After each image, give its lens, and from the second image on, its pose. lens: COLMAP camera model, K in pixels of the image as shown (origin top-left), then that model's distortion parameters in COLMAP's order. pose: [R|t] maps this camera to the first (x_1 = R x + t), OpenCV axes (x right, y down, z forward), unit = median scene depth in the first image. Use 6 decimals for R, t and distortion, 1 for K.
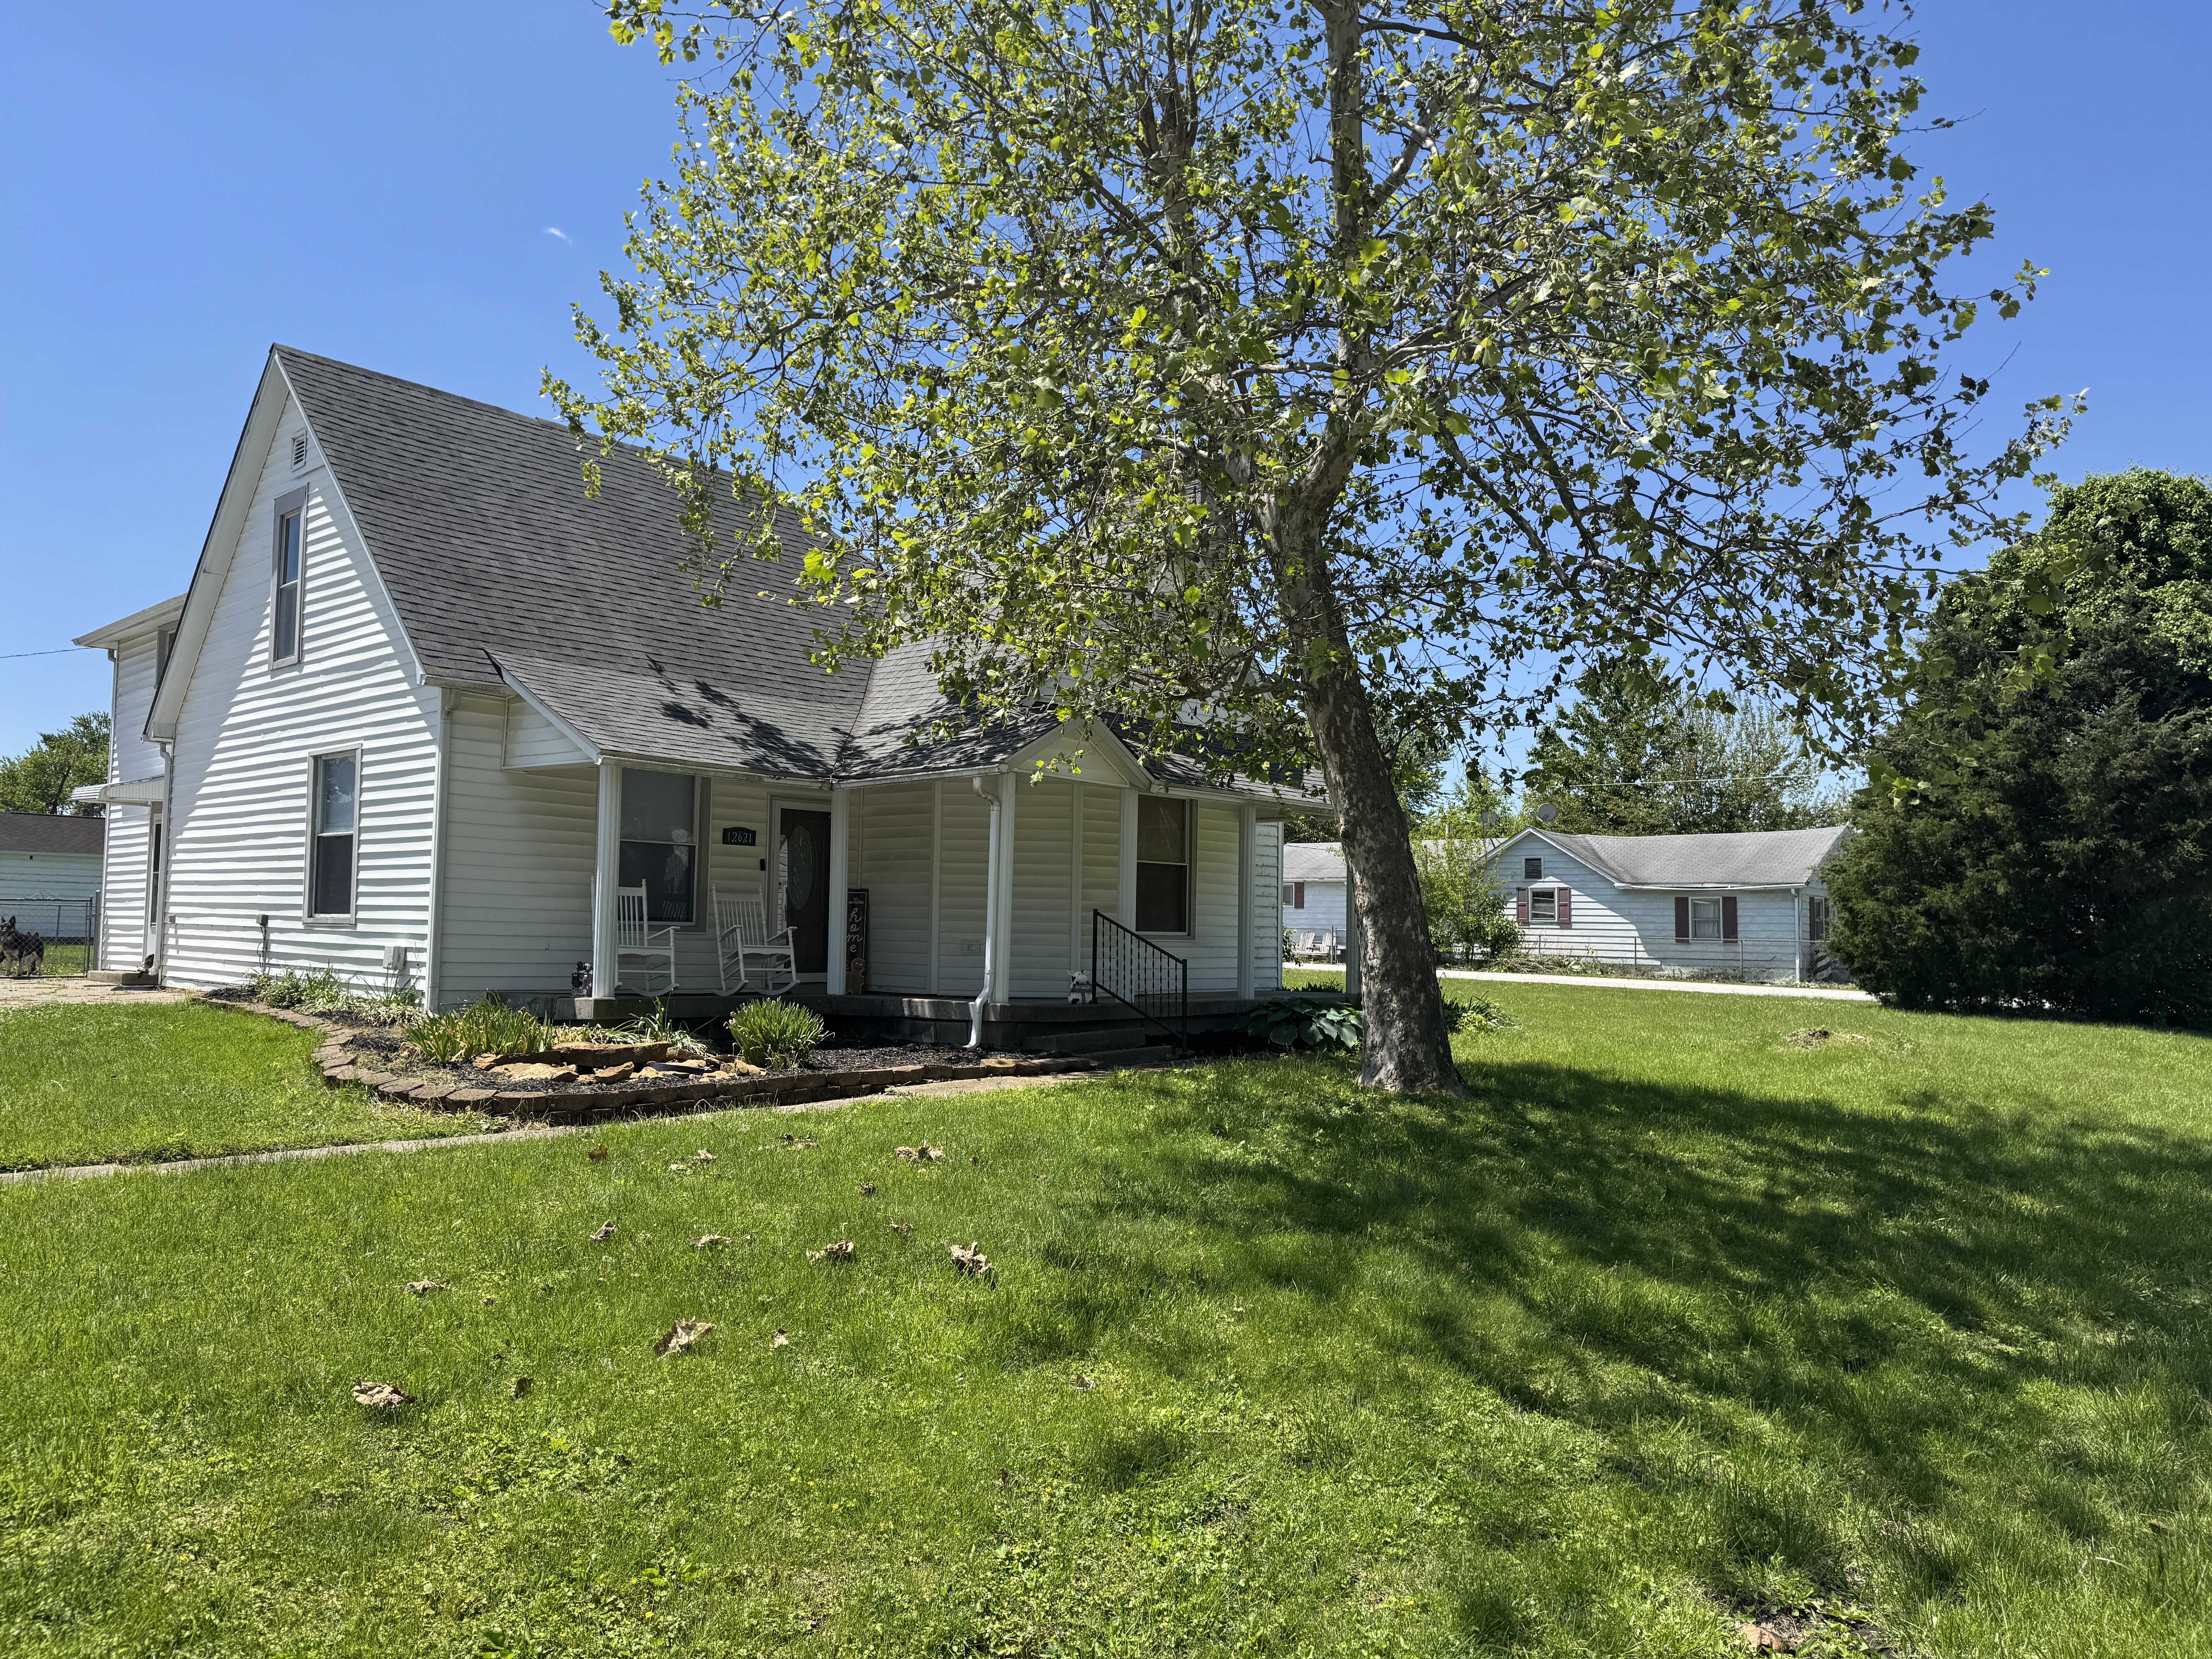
lens RADIAL K [[1508.4, 0, 1088.8], [0, 1508.4, 832.7], [0, 0, 1]] dist [0.116229, -0.186994]
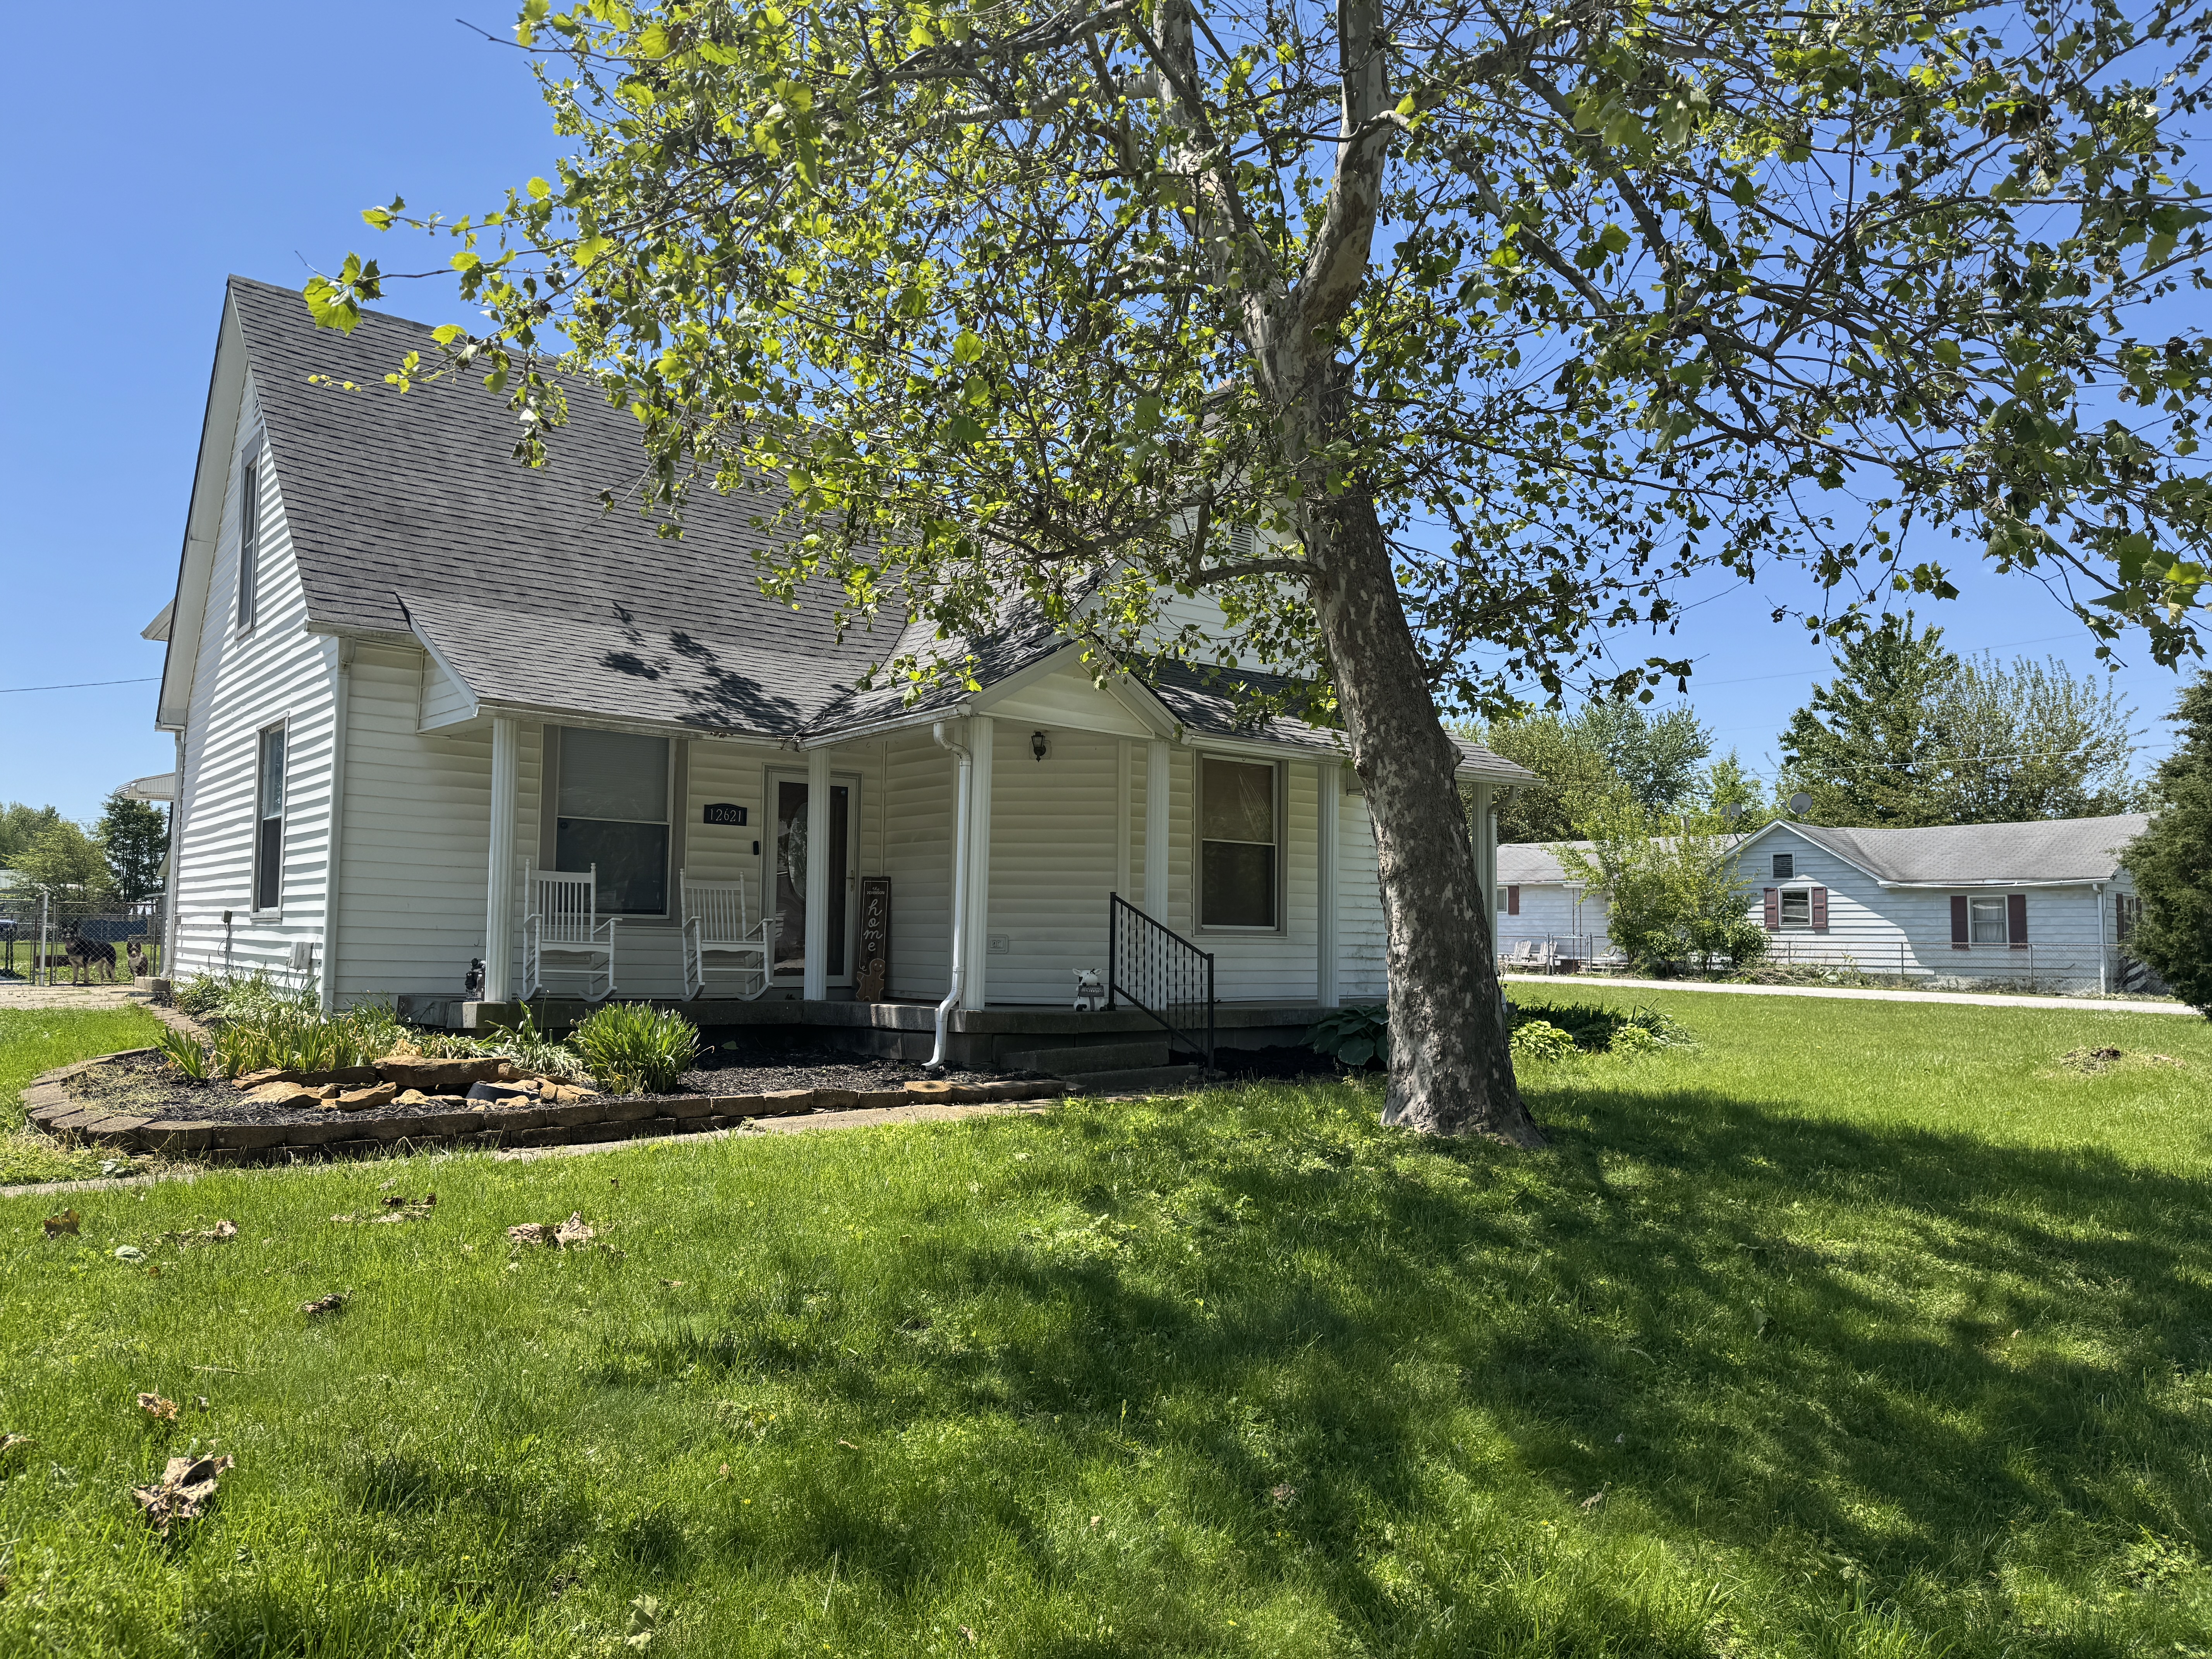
lens RADIAL K [[1514.1, 0, 1113.6], [0, 1514.1, 830.4], [0, 0, 1]] dist [0.077363, -0.102399]
pose [[0.989300, -0.015299, -0.145090, 0.112471], [0.013573, 0.999825, -0.012879, 0.026546], [0.145262, 0.010772, 0.989335, 0.198347]]
